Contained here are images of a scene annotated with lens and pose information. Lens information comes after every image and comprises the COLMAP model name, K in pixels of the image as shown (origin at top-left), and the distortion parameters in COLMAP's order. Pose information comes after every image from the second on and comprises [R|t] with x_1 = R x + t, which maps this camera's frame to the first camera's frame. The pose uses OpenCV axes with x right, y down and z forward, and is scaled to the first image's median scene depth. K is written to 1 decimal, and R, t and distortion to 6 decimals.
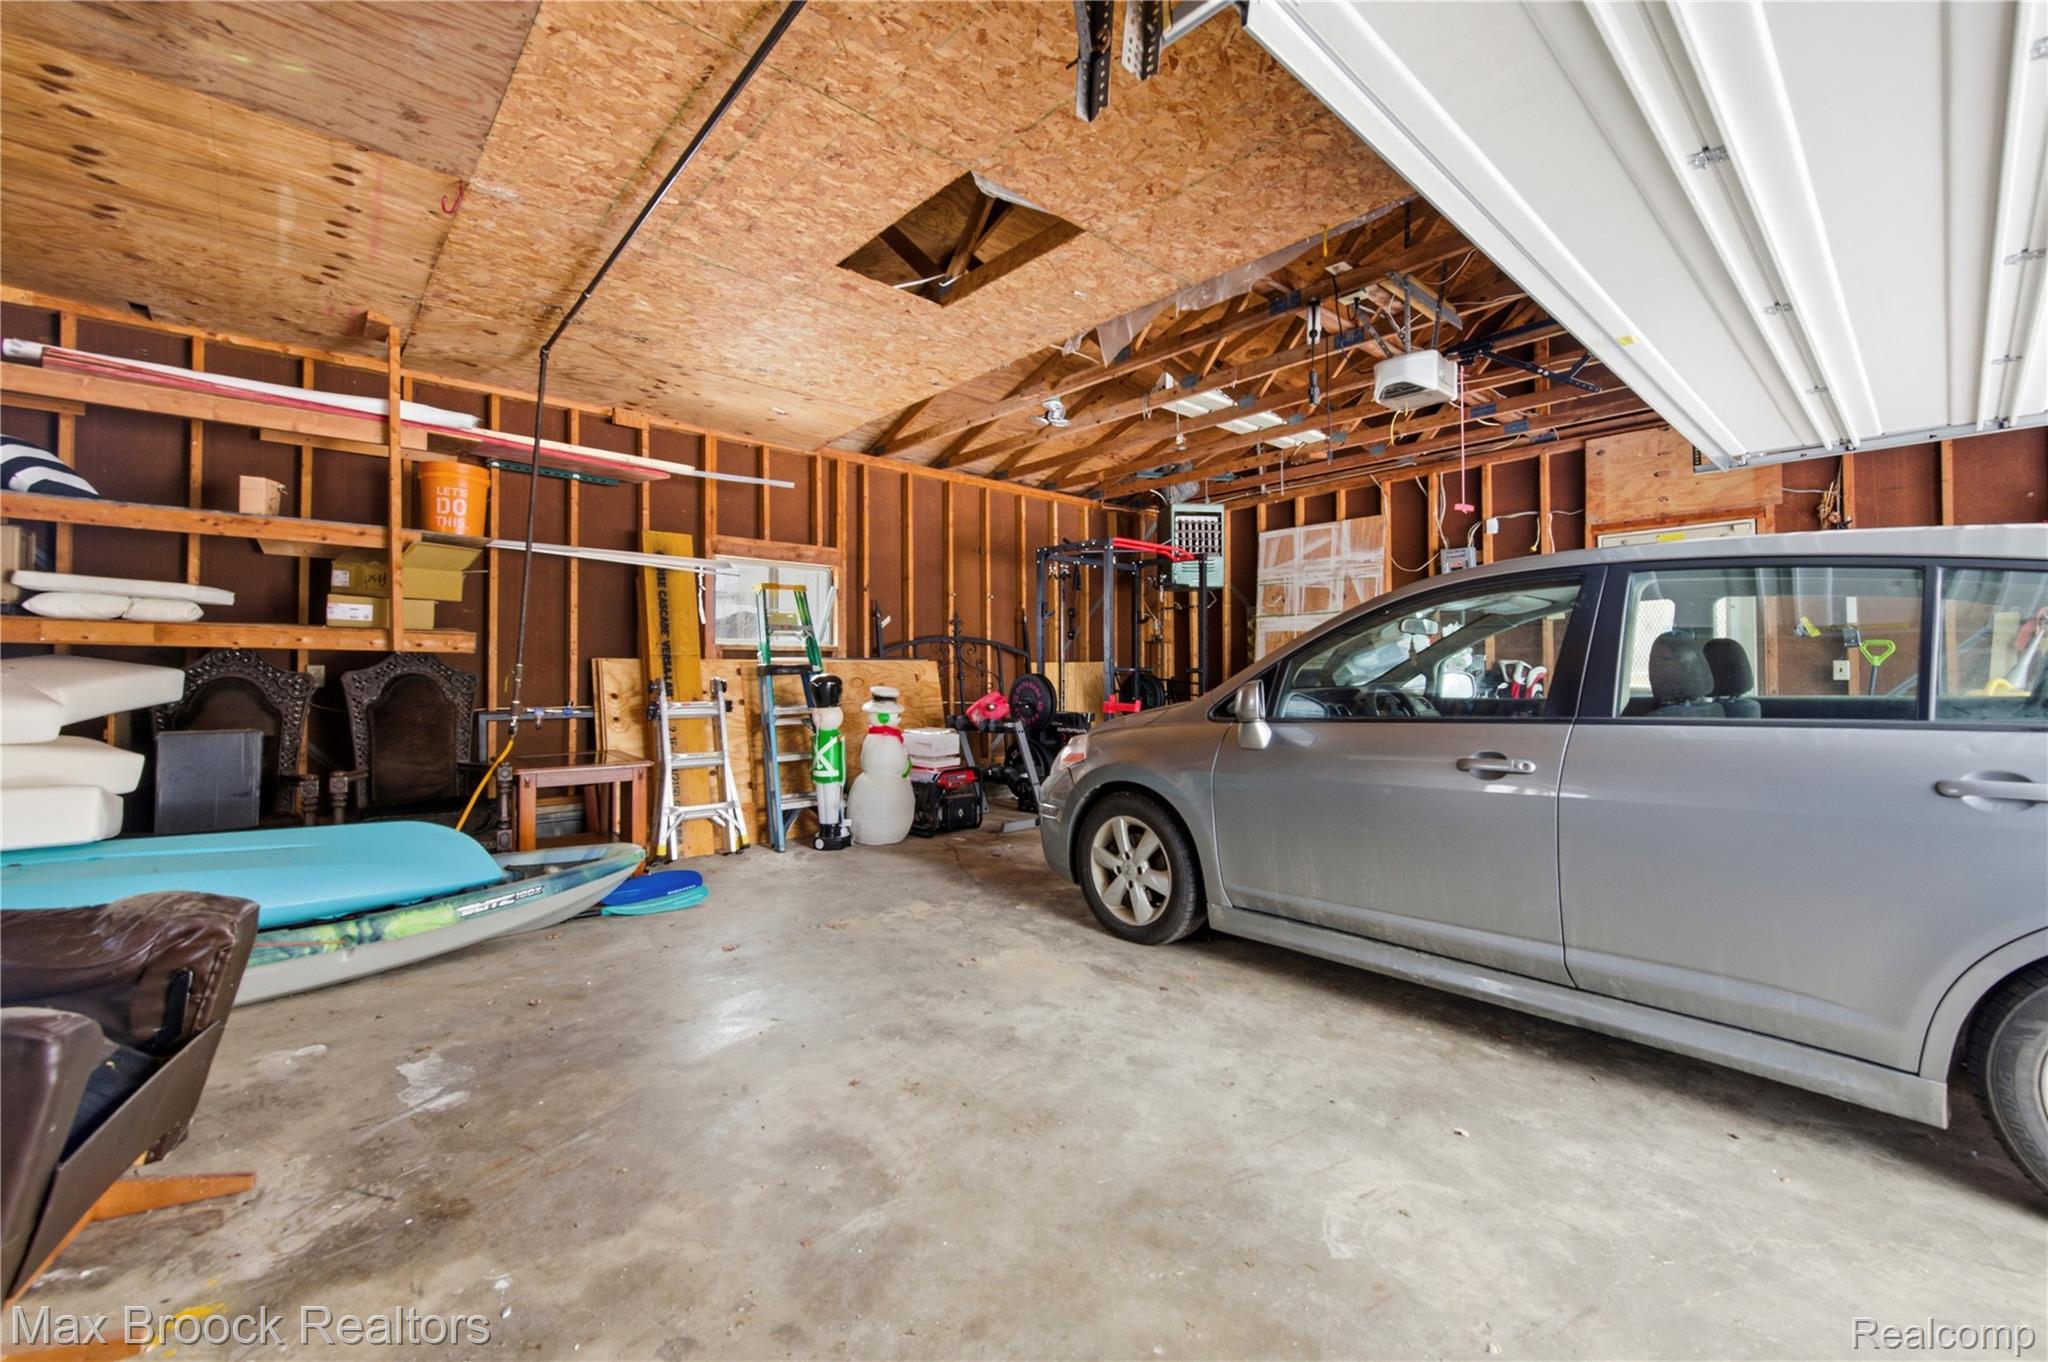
lens RADIAL K [[825.7, 0, 1026.2], [0, 825.7, 661.7], [0, 0, 1]] dist [0.006748, -0.001372]
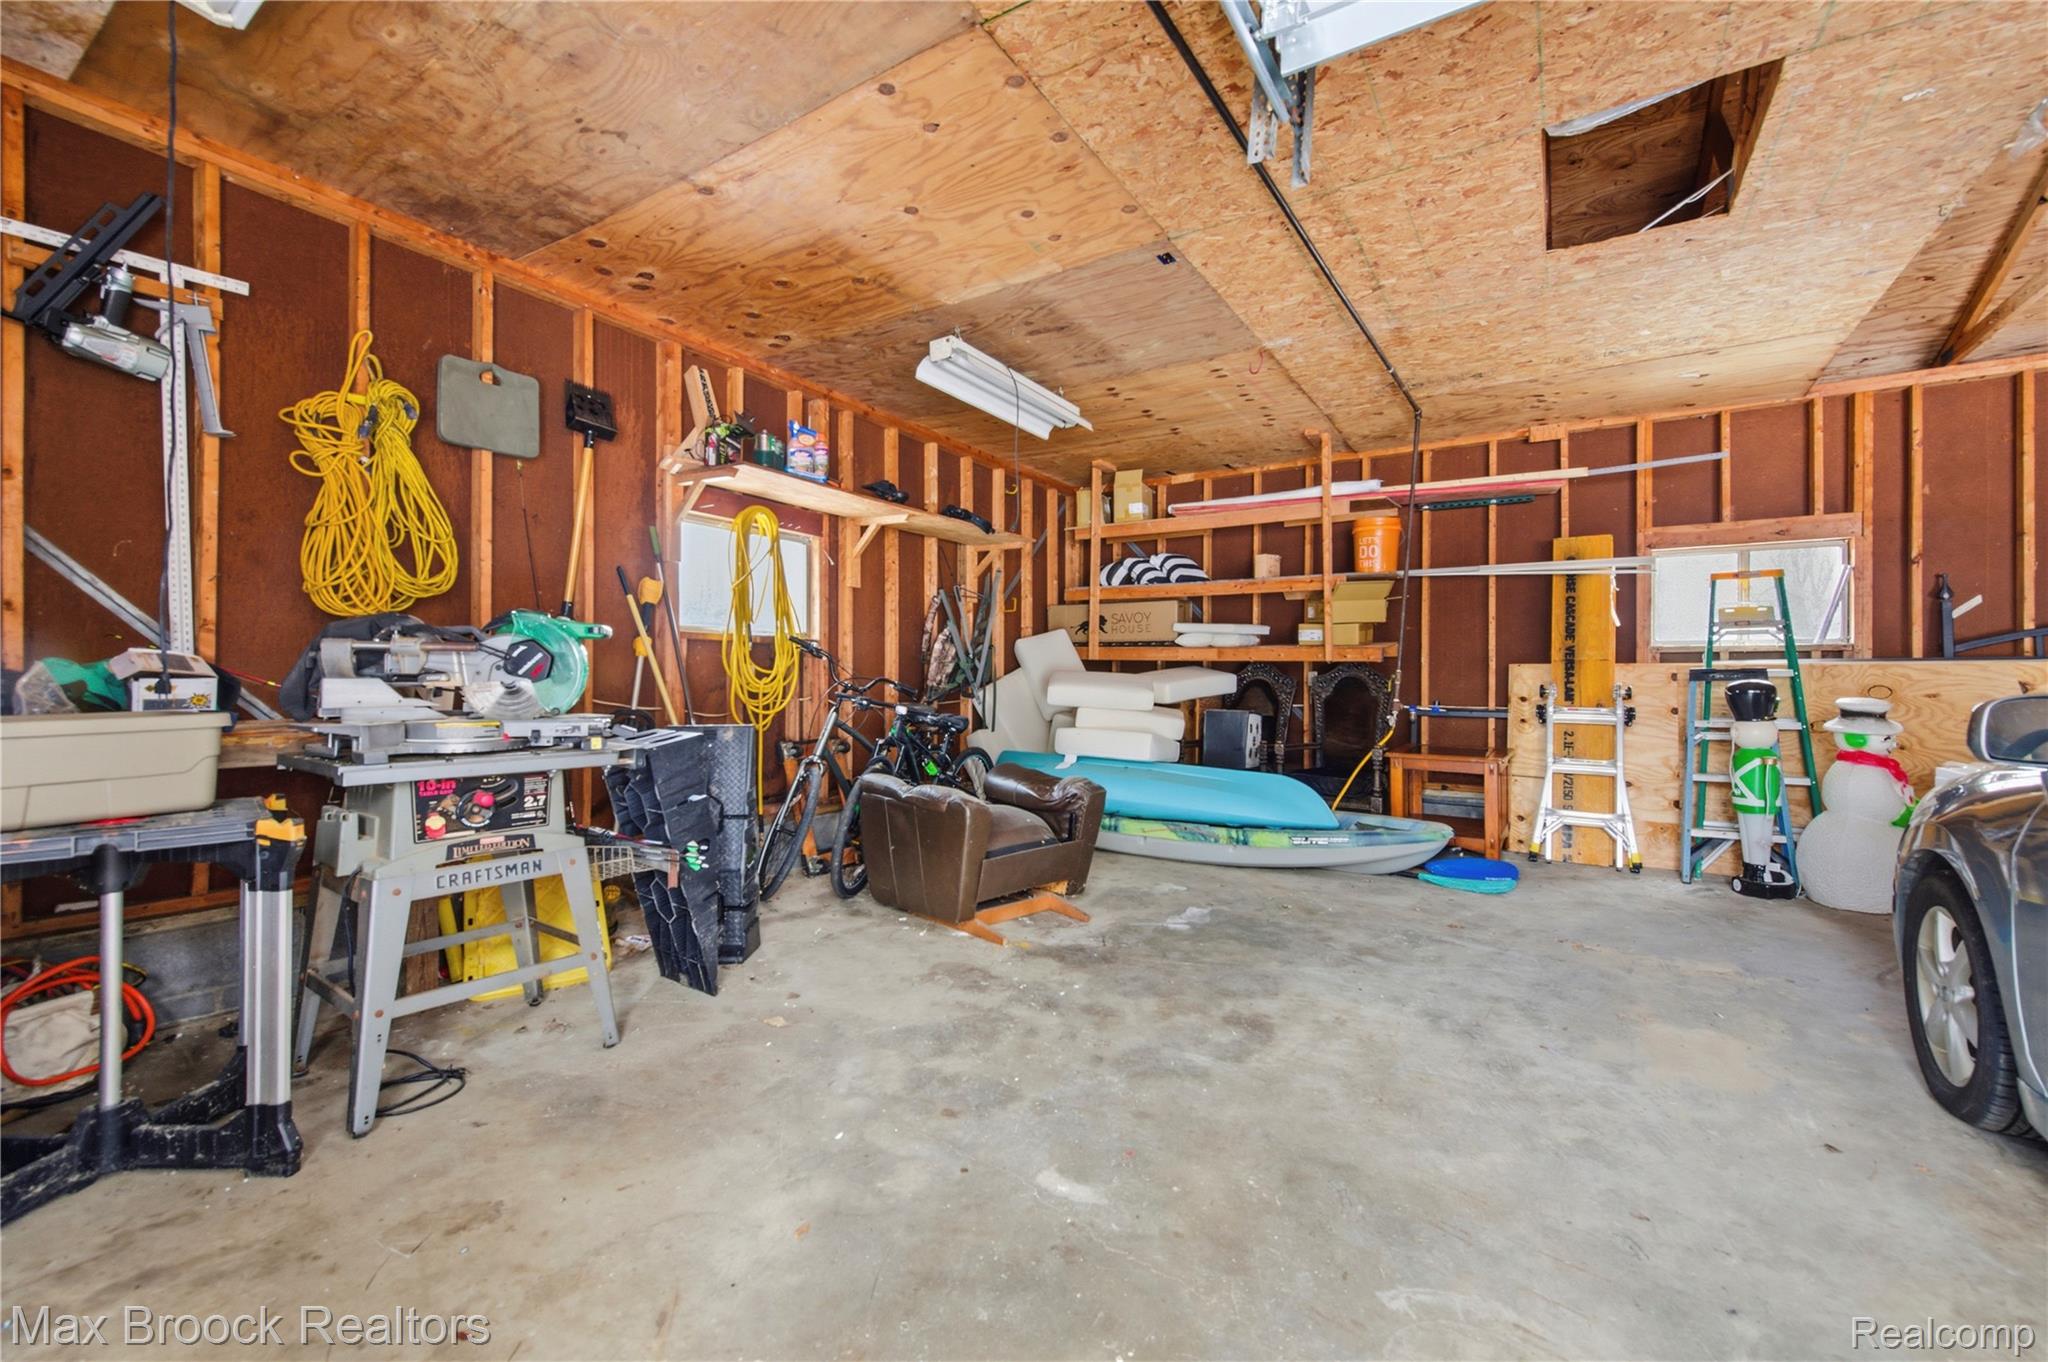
lens RADIAL K [[825.7, 0, 1063.4], [0, 825.7, 676.7], [0, 0, 1]] dist [0.006748, -0.001372]
pose [[0.290286, 0.003716, -0.956933, 0.474619], [0.009517, 0.999932, 0.006770, -0.000313], [0.956893, -0.011073, 0.290230, 0.155442]]
